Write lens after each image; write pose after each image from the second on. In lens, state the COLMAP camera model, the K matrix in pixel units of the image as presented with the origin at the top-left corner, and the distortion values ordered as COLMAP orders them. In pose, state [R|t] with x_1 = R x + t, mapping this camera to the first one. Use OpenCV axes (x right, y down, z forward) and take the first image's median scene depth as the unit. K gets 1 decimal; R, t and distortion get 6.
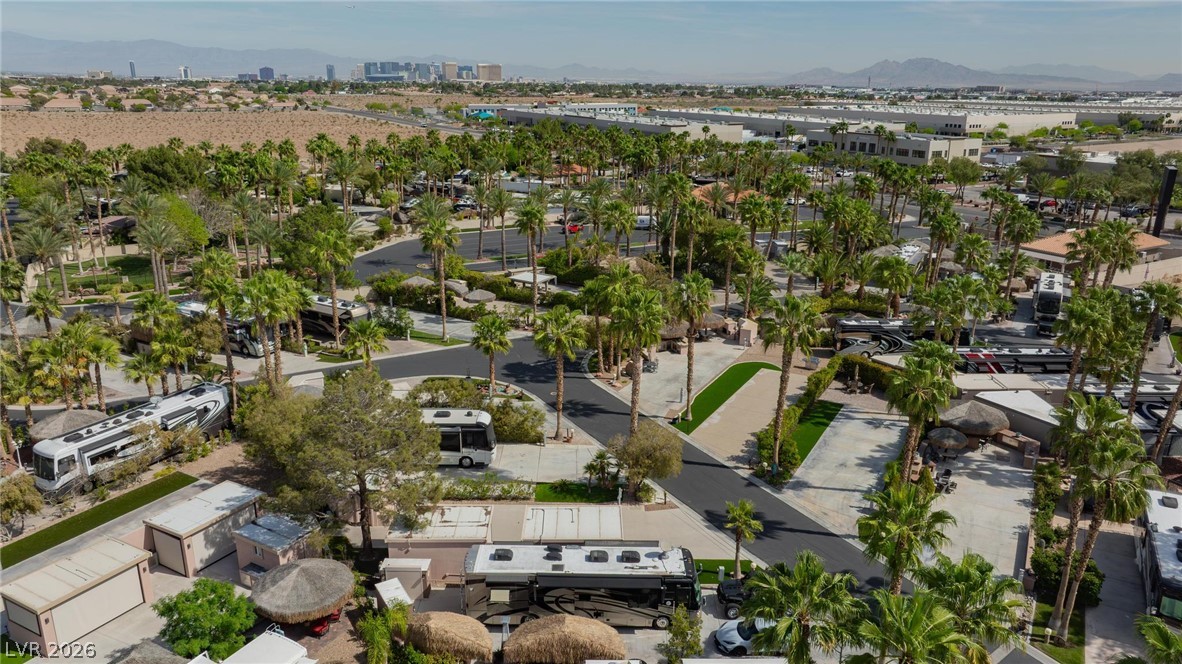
lens RADIAL K [[827.4, 0, 592.8], [0, 827.4, 325.4], [0, 0, 1]] dist [-0.010878, -0.000629]
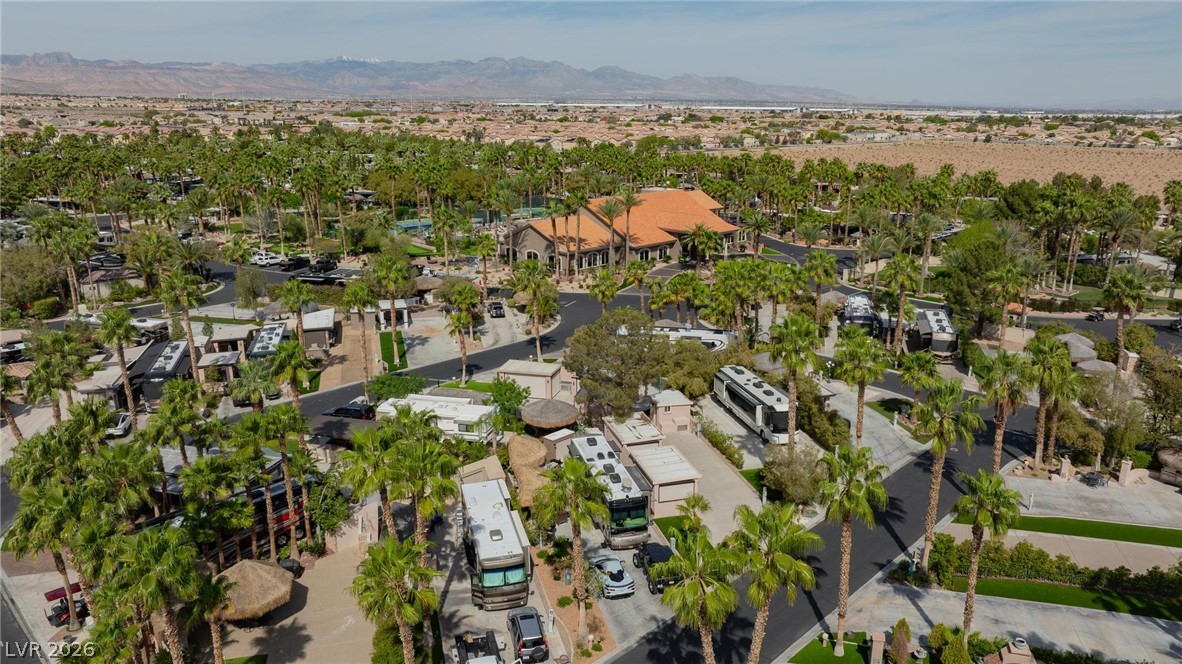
lens RADIAL K [[827.4, 0, 592.8], [0, 827.4, 325.4], [0, 0, 1]] dist [-0.010878, -0.000629]
pose [[0.256057, 0.245875, -0.934869, 0.896706], [-0.284292, 0.943495, 0.170277, -0.127004], [0.923912, 0.222176, 0.311489, 0.351677]]
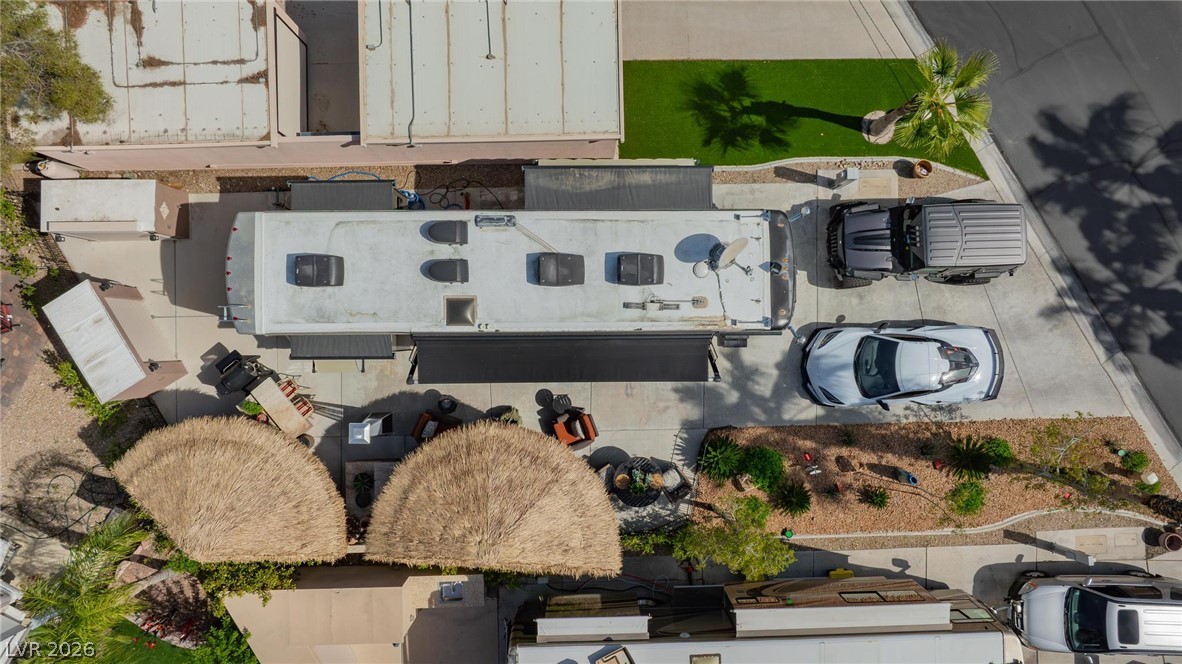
lens RADIAL K [[829.3, 0, 598.8], [0, 829.3, 323.8], [0, 0, 1]] dist [-0.017844, 0.001501]
pose [[0.999868, -0.014122, 0.008083, 0.016361], [-0.003376, 0.305925, 0.952050, -0.069736], [-0.015918, -0.951951, 0.305837, 0.614095]]
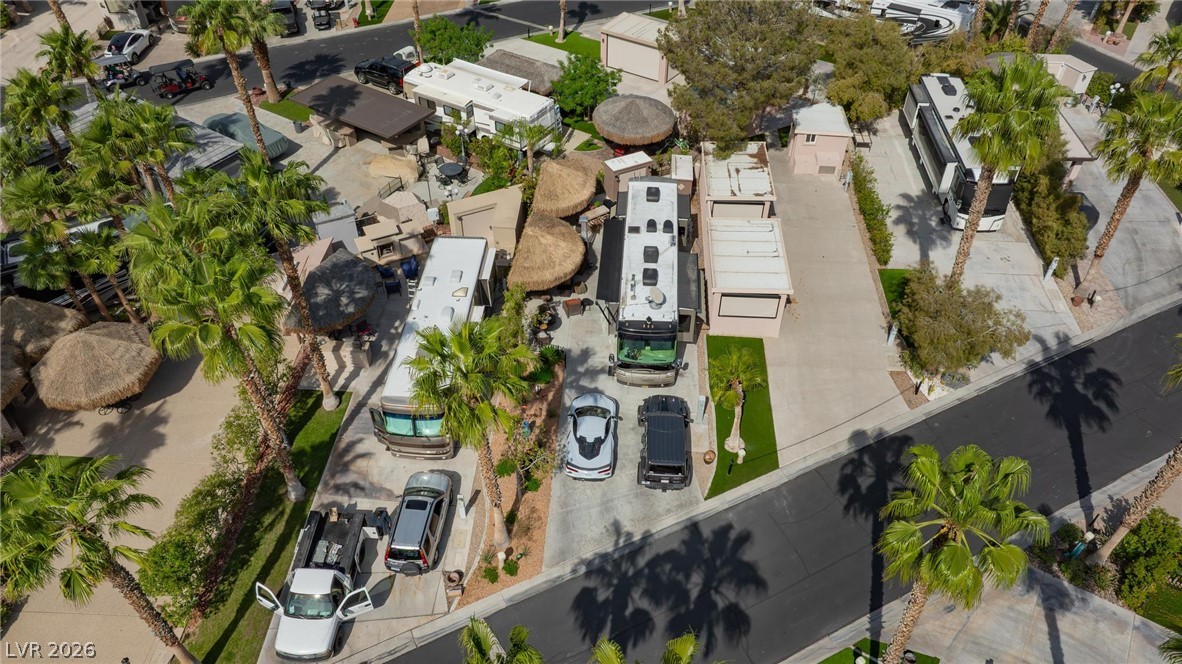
lens RADIAL K [[829.3, 0, 598.8], [0, 829.3, 323.8], [0, 0, 1]] dist [-0.017844, 0.001501]
pose [[-0.059268, 0.673120, -0.737155, 0.527864], [-0.302699, 0.691566, 0.655828, -0.177510], [0.951242, 0.262006, 0.162765, 0.590238]]
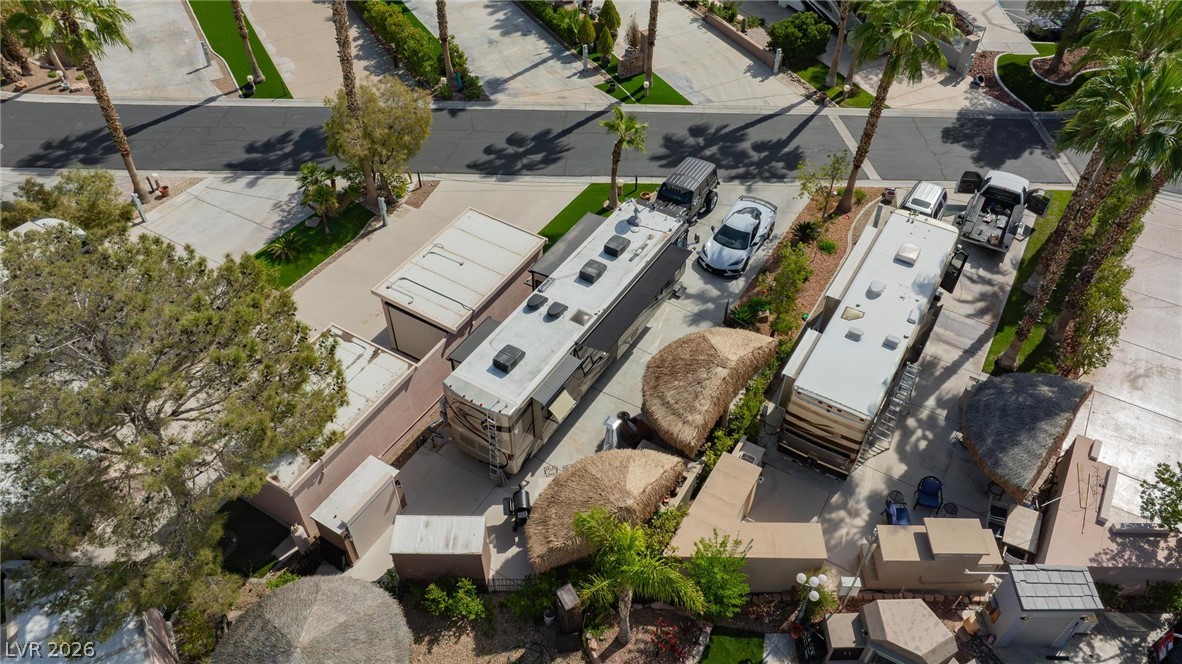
lens RADIAL K [[829.3, 0, 598.8], [0, 829.3, 323.8], [0, 0, 1]] dist [-0.017844, 0.001501]
pose [[0.517343, -0.603292, 0.606956, -0.309123], [0.244804, 0.783935, 0.570541, -0.052443], [-0.820016, -0.146580, 0.553252, 0.442927]]
